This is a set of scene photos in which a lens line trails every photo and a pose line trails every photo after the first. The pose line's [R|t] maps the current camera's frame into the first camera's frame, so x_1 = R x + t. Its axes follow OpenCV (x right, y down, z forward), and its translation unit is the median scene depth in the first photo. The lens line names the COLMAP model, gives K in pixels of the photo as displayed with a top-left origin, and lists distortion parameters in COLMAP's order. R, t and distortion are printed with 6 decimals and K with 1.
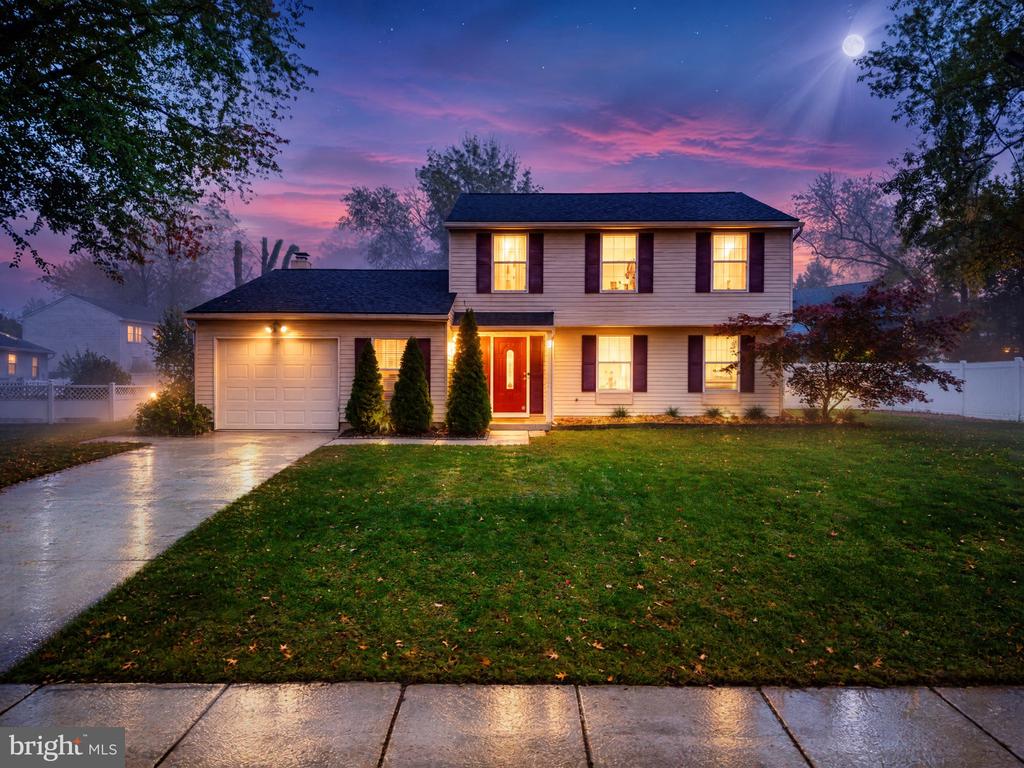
lens RADIAL K [[706.1, 0, 512.0], [0, 706.1, 384.0], [0, 0, 1]] dist [-0.004612, -0.002995]
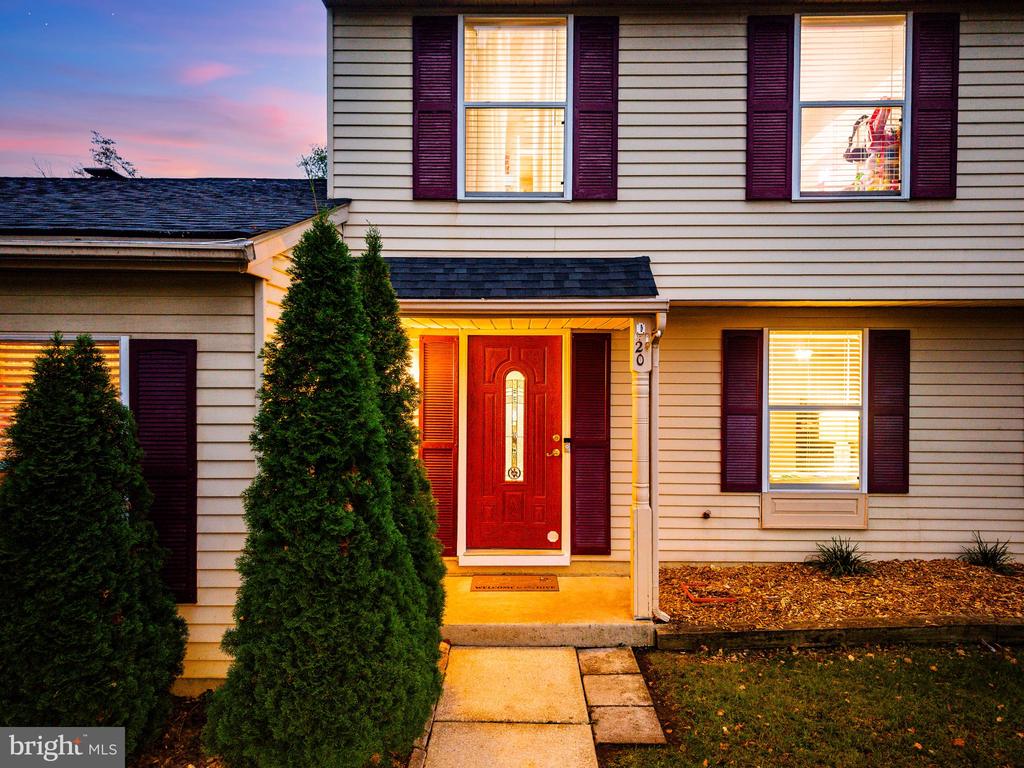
lens RADIAL K [[706.1, 0, 512.0], [0, 706.1, 384.0], [0, 0, 1]] dist [-0.004612, -0.002995]
pose [[0.999997, 0.001332, -0.002134, -0.003412], [-0.001318, 0.999979, 0.006298, -0.044639], [0.002143, -0.006295, 0.999978, 0.657005]]
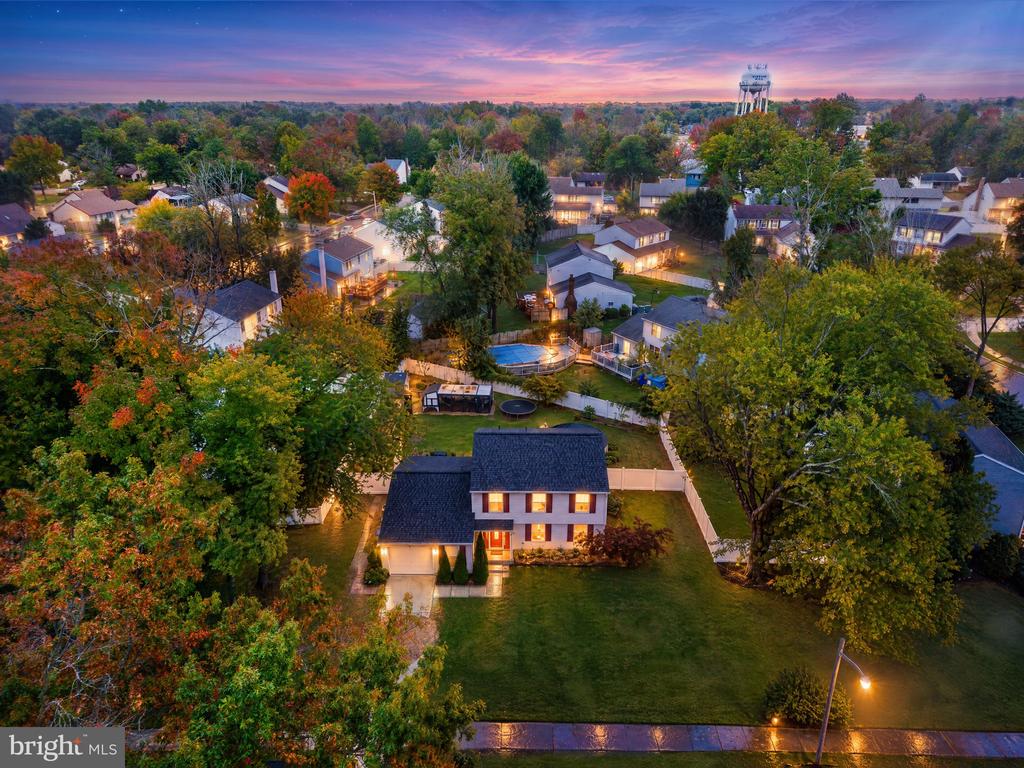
lens RADIAL K [[682.0, 0, 512.0], [0, 682.0, 384.0], [0, 0, 1]] dist [0.006056, 0.000223]
pose [[0.999955, 0.000627, -0.009450, 0.075687], [0.002555, 0.942954, 0.332913, -1.346156], [0.009119, -0.332922, 0.942910, -1.128171]]
